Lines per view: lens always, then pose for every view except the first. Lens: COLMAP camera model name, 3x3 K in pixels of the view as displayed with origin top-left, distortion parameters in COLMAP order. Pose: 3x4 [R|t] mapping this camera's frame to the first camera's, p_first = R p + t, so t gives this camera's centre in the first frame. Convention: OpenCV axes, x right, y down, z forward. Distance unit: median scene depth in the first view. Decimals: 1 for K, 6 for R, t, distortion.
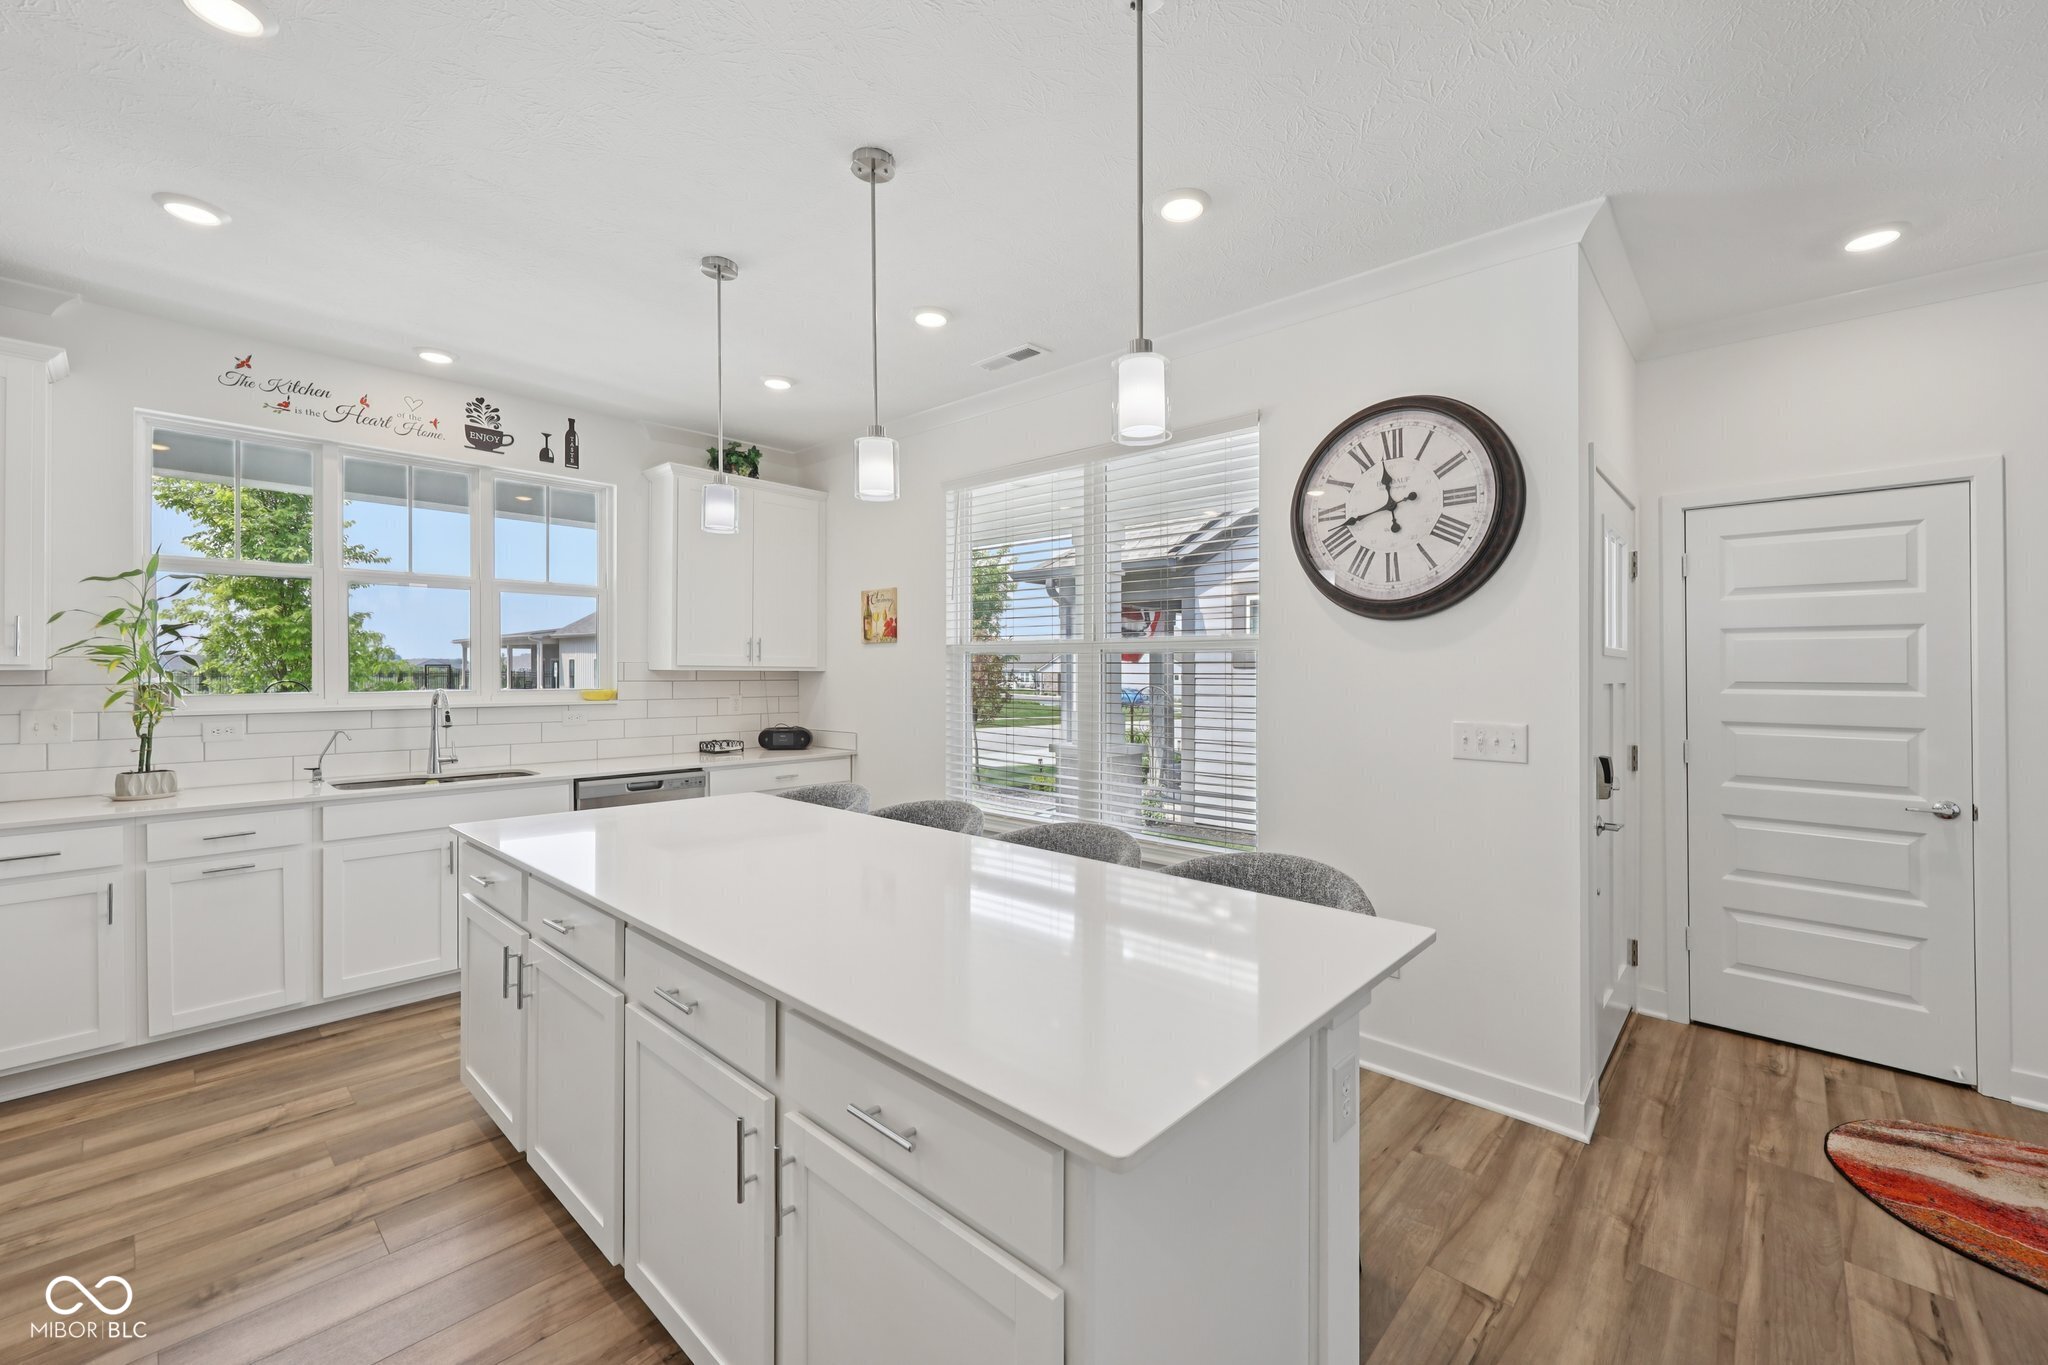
lens RADIAL K [[830.3, 0, 1018.3], [0, 830.3, 681.2], [0, 0, 1]] dist [-0.000504, 0.000921]
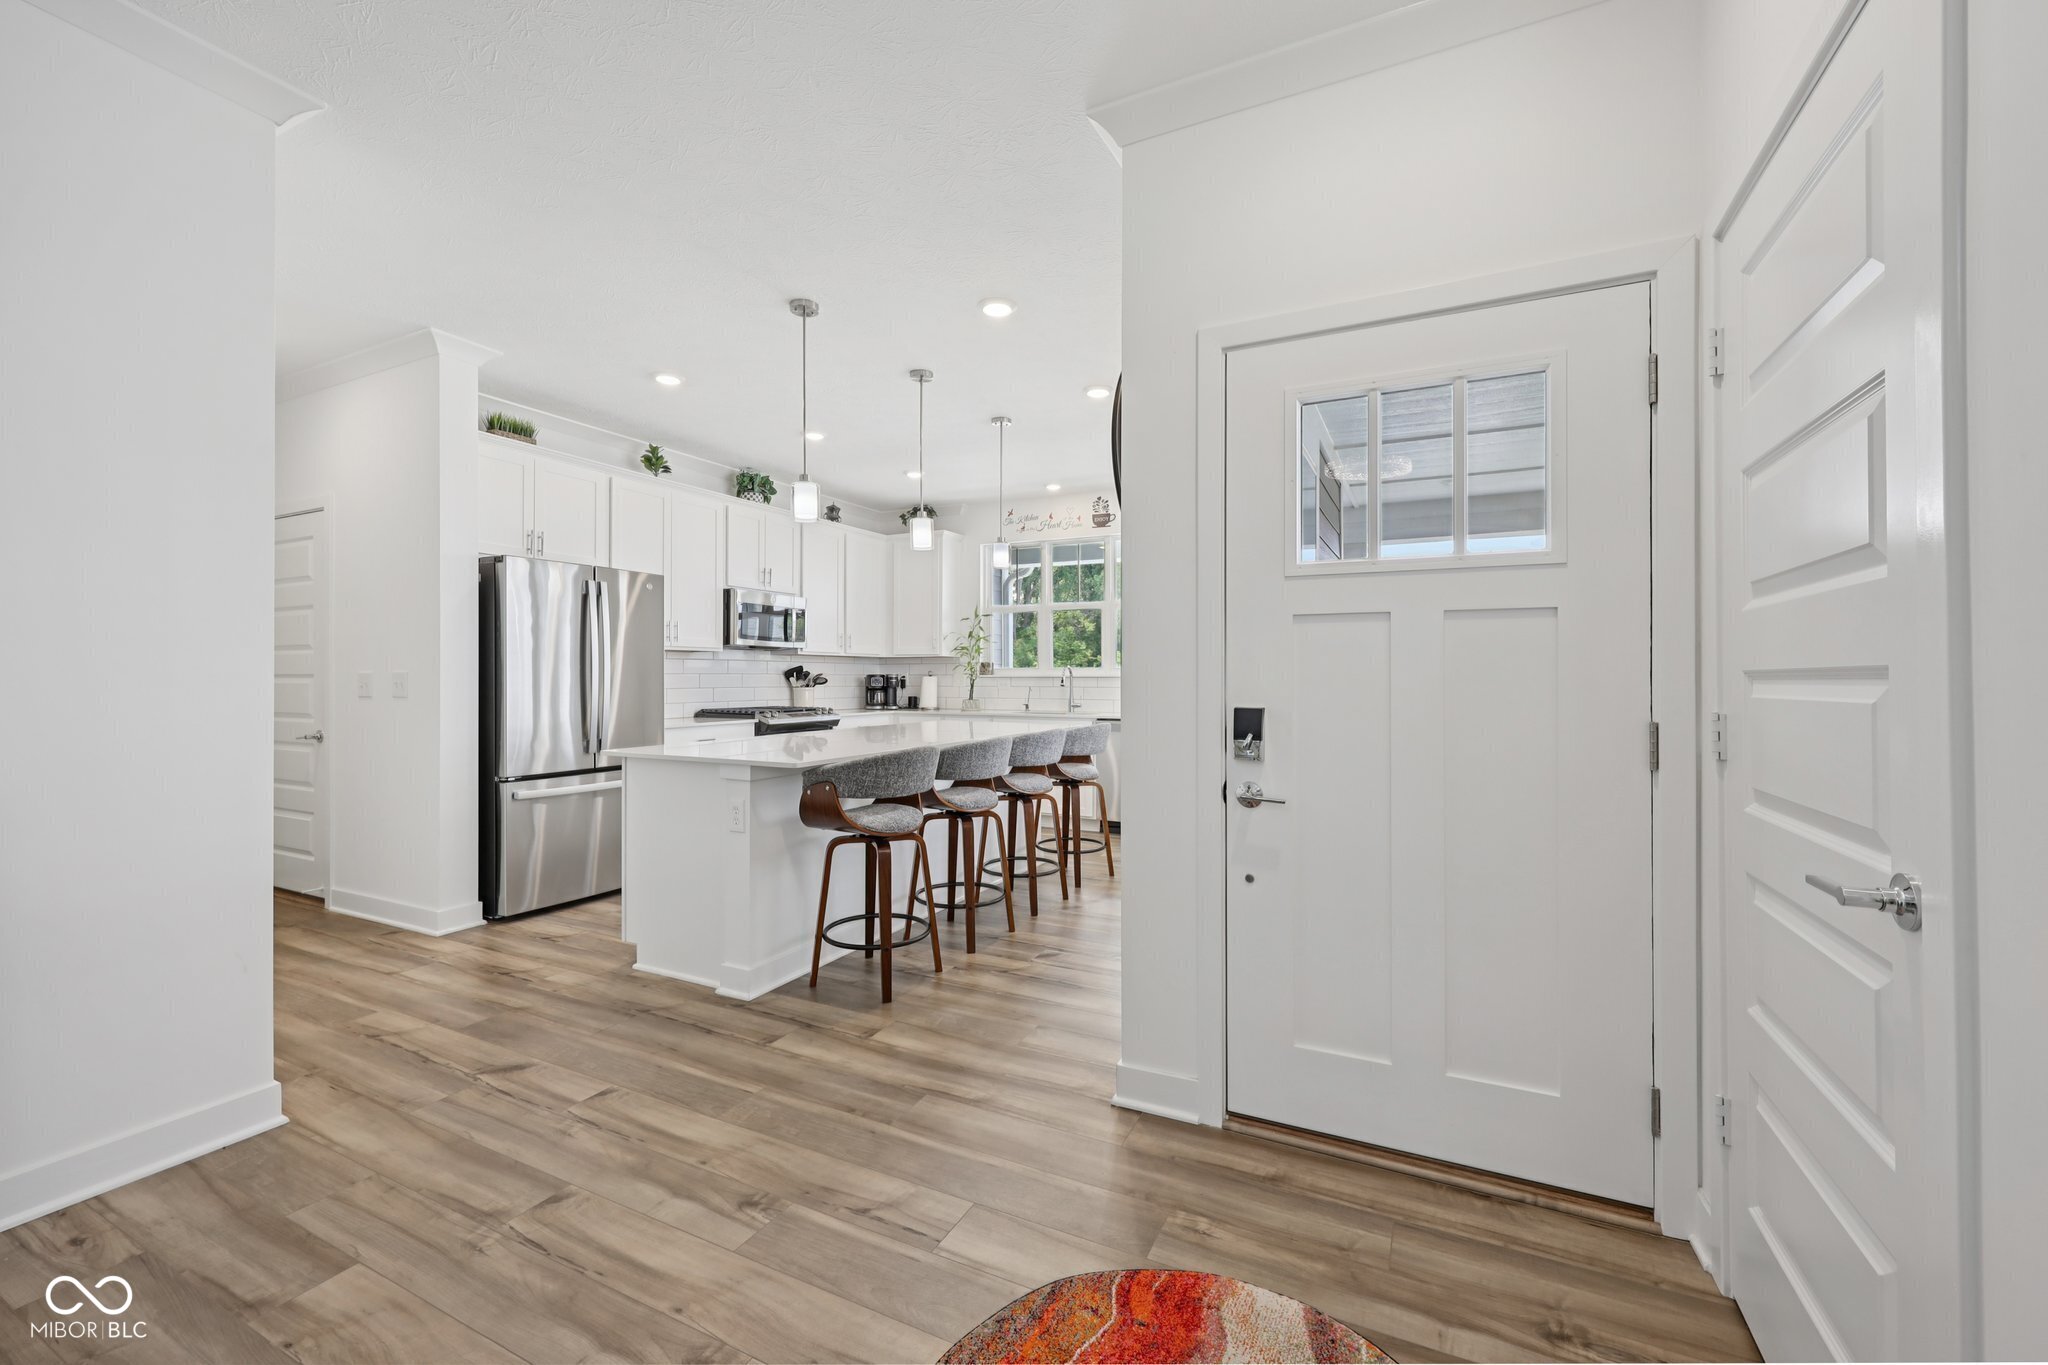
lens RADIAL K [[830.3, 0, 1029.6], [0, 830.3, 672.0], [0, 0, 1]] dist [-0.000504, 0.000921]
pose [[0.281922, -0.011997, -0.959362, 1.439570], [-0.013240, 0.999778, -0.016393, 0.075930], [0.959346, 0.017324, 0.281701, 0.581406]]
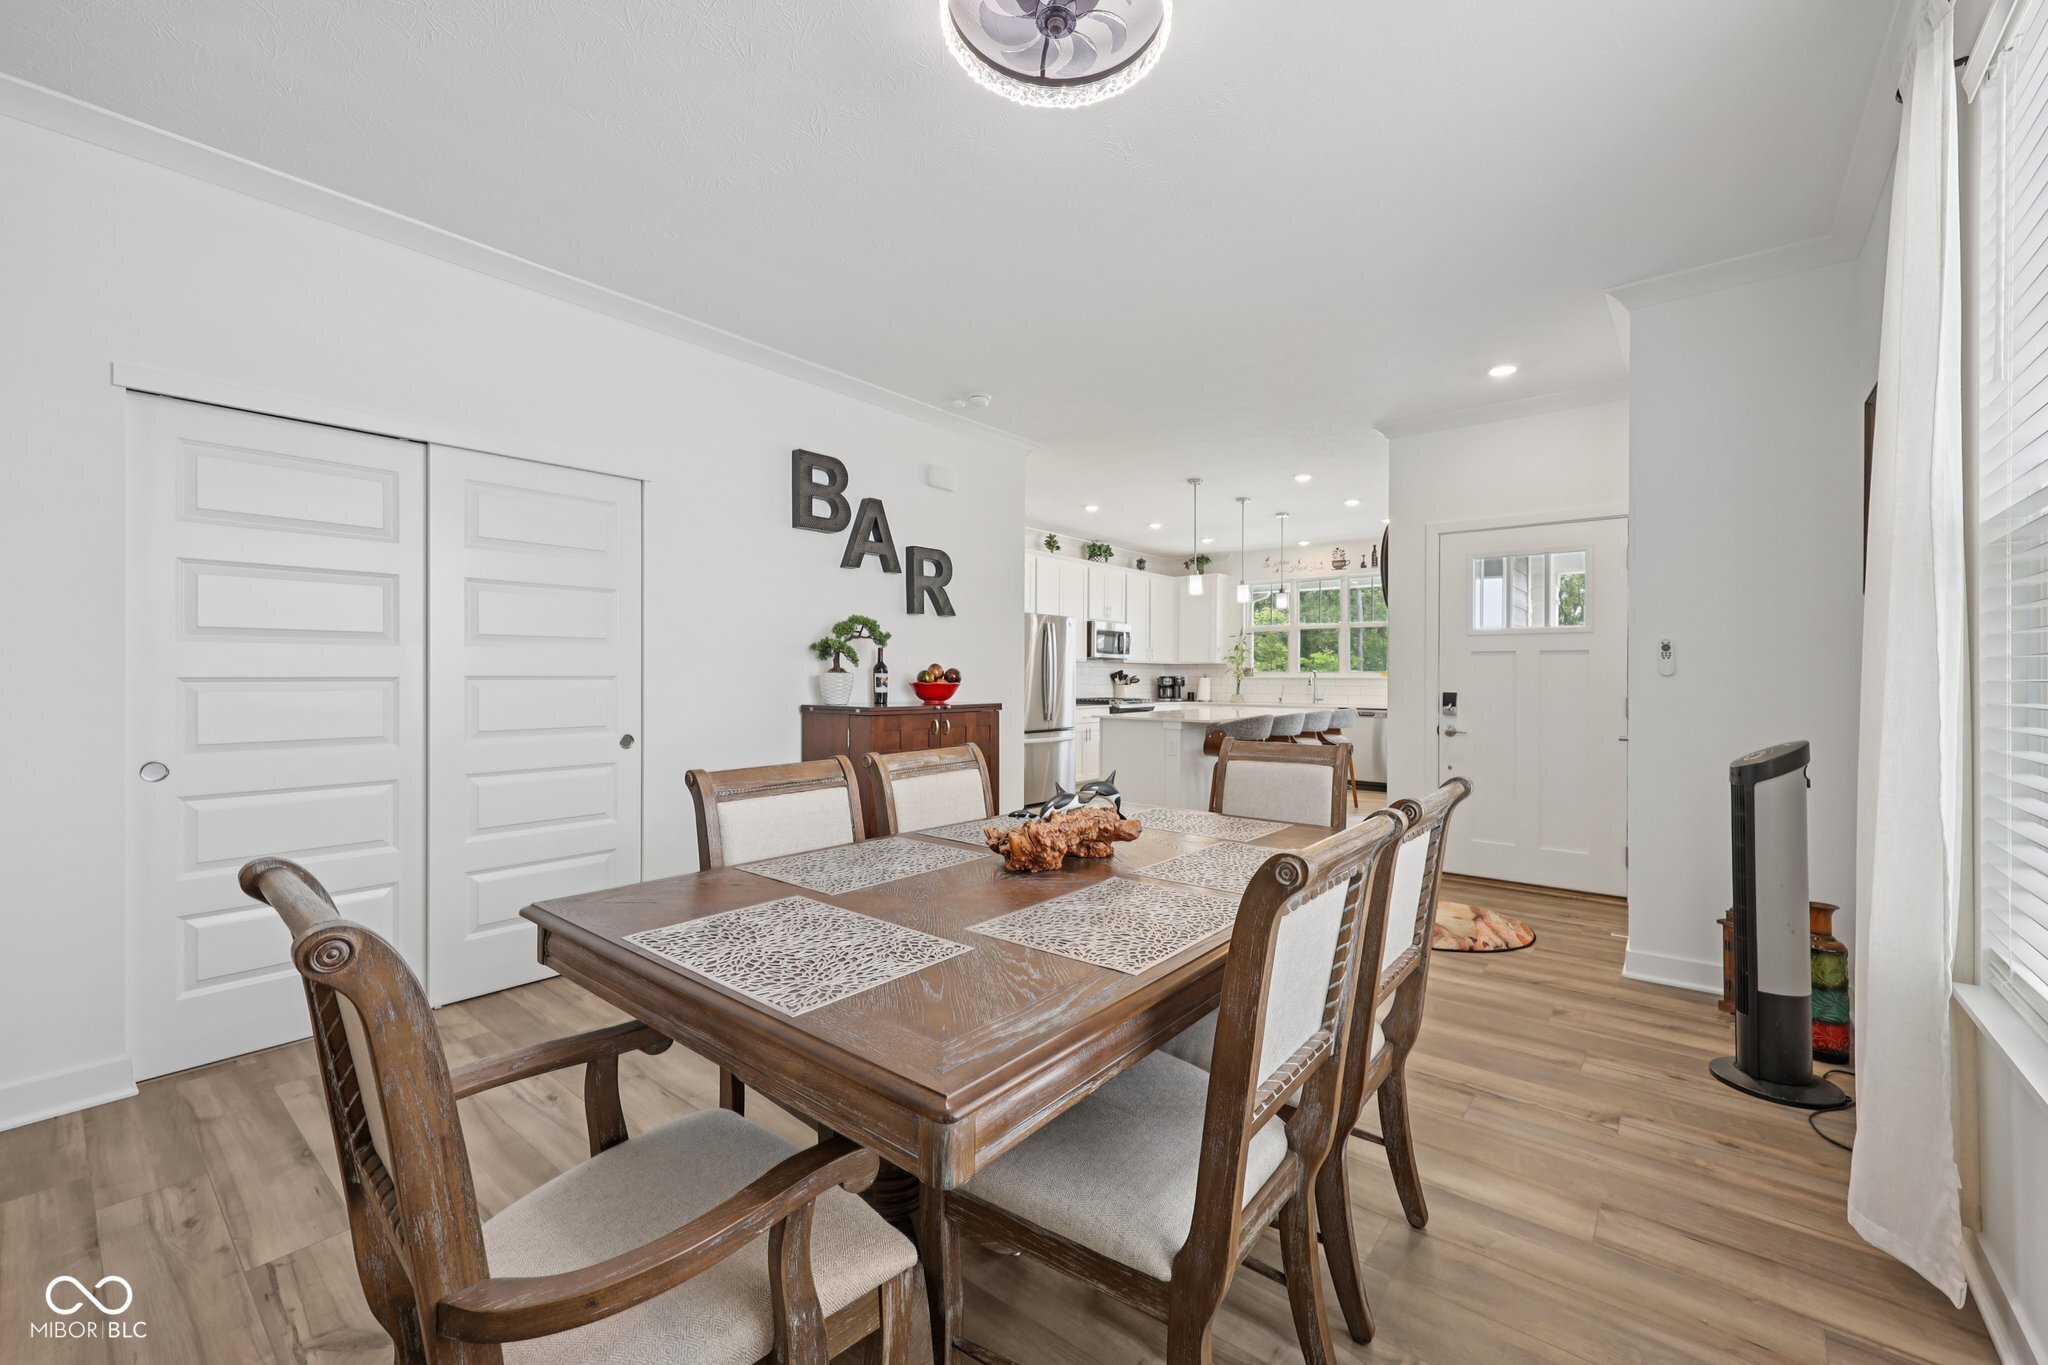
lens RADIAL K [[830.3, 0, 1018.9], [0, 830.3, 686.5], [0, 0, 1]] dist [-0.000504, 0.000921]
pose [[0.055589, 0.004897, -0.998442, 2.513513], [-0.018335, 0.999824, 0.003883, 0.091384], [0.998285, 0.018090, 0.055669, -0.045865]]
